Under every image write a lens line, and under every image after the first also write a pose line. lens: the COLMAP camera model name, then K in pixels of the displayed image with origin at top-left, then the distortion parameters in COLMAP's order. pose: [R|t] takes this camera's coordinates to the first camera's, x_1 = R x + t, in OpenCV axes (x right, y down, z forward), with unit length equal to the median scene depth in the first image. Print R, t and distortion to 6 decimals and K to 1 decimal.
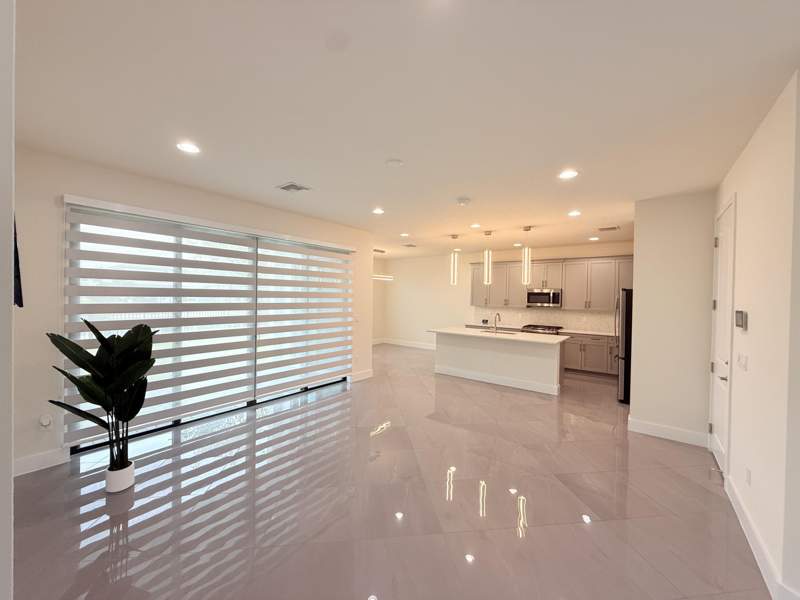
lens RADIAL K [[320.4, 0, 398.4], [0, 320.4, 298.5], [0, 0, 1]] dist [-0.005275, -0.001526]
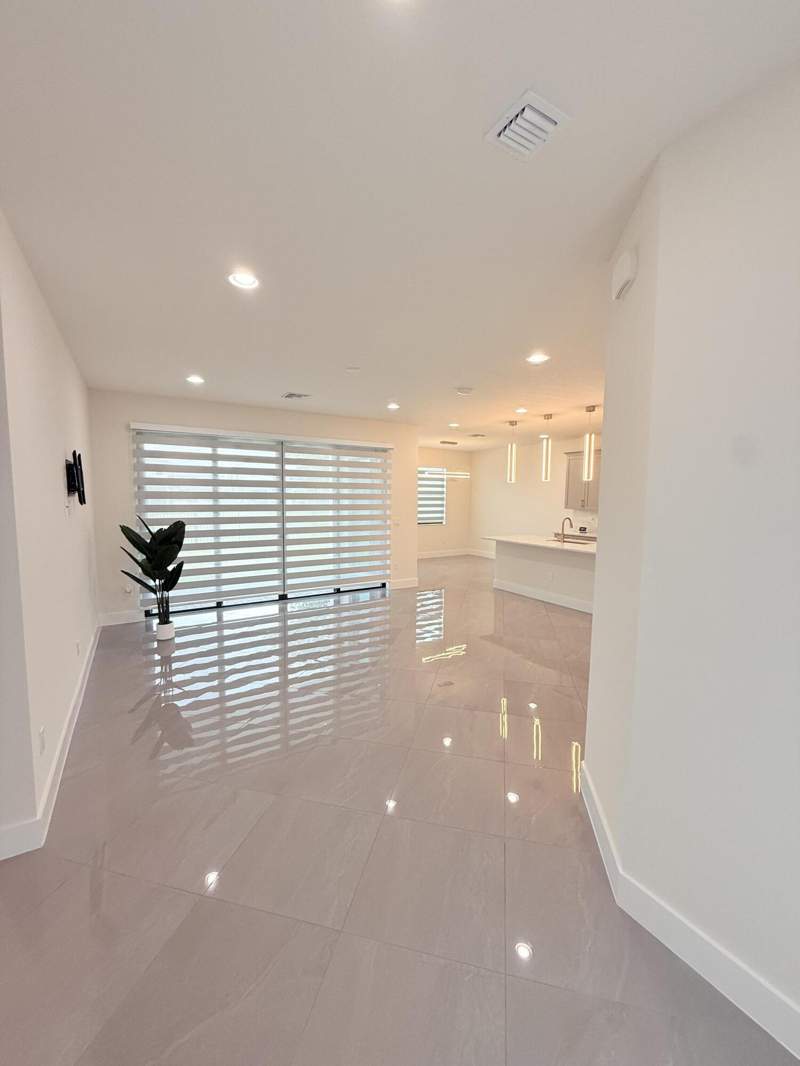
lens RADIAL K [[427.0, 0, 405.0], [0, 427.0, 534.1], [0, 0, 1]] dist [-0.005275, -0.001526]
pose [[0.932052, 0.024026, -0.361526, 0.378625], [0.004959, 0.996860, 0.079031, 0.001221], [0.362289, -0.075454, 0.929006, -0.154748]]
